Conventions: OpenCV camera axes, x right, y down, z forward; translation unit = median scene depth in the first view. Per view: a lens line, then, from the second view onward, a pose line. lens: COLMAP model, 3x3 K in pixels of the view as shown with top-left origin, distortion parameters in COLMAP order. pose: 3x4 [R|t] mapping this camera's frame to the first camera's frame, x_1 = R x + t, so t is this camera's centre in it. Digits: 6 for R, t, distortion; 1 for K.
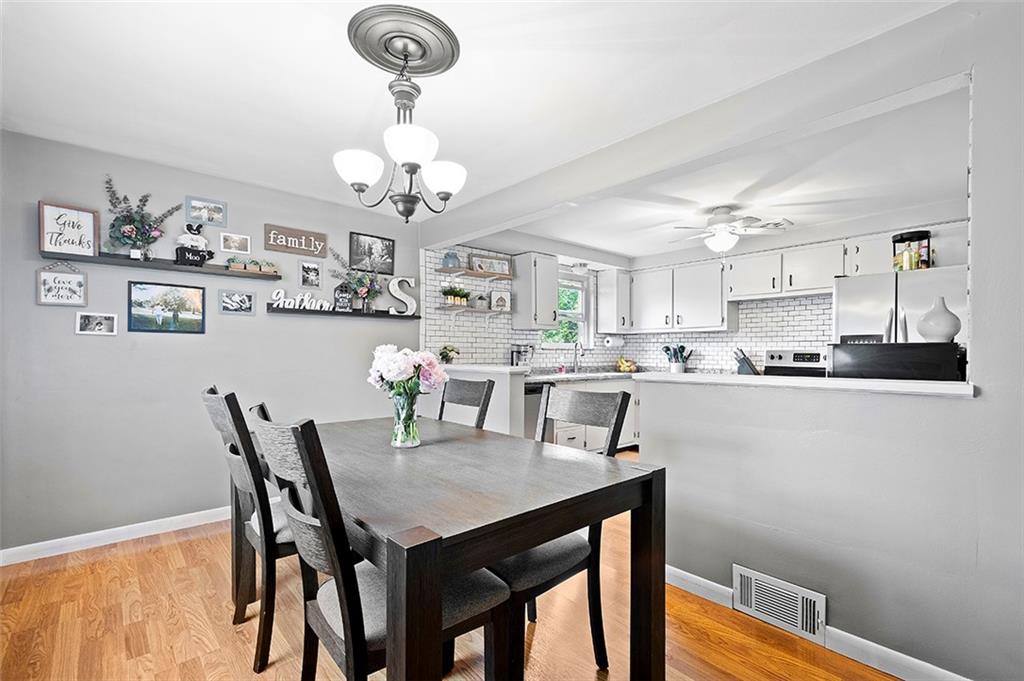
lens RADIAL K [[458.7, 0, 525.4], [0, 458.7, 350.5], [0, 0, 1]] dist [0.016122, -0.006483]
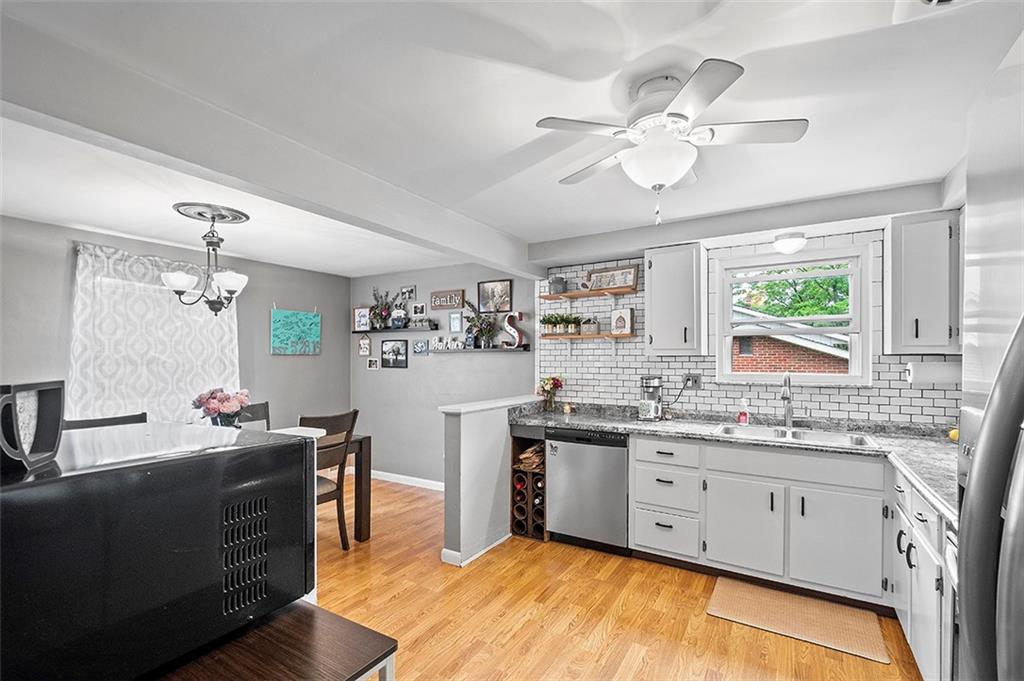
lens RADIAL K [[458.7, 0, 525.4], [0, 458.7, 350.5], [0, 0, 1]] dist [0.016122, -0.006483]
pose [[0.296058, -0.017659, -0.955007, 0.949538], [0.007625, 0.999841, -0.016124, -0.066606], [0.955139, -0.002509, 0.296146, 0.883058]]
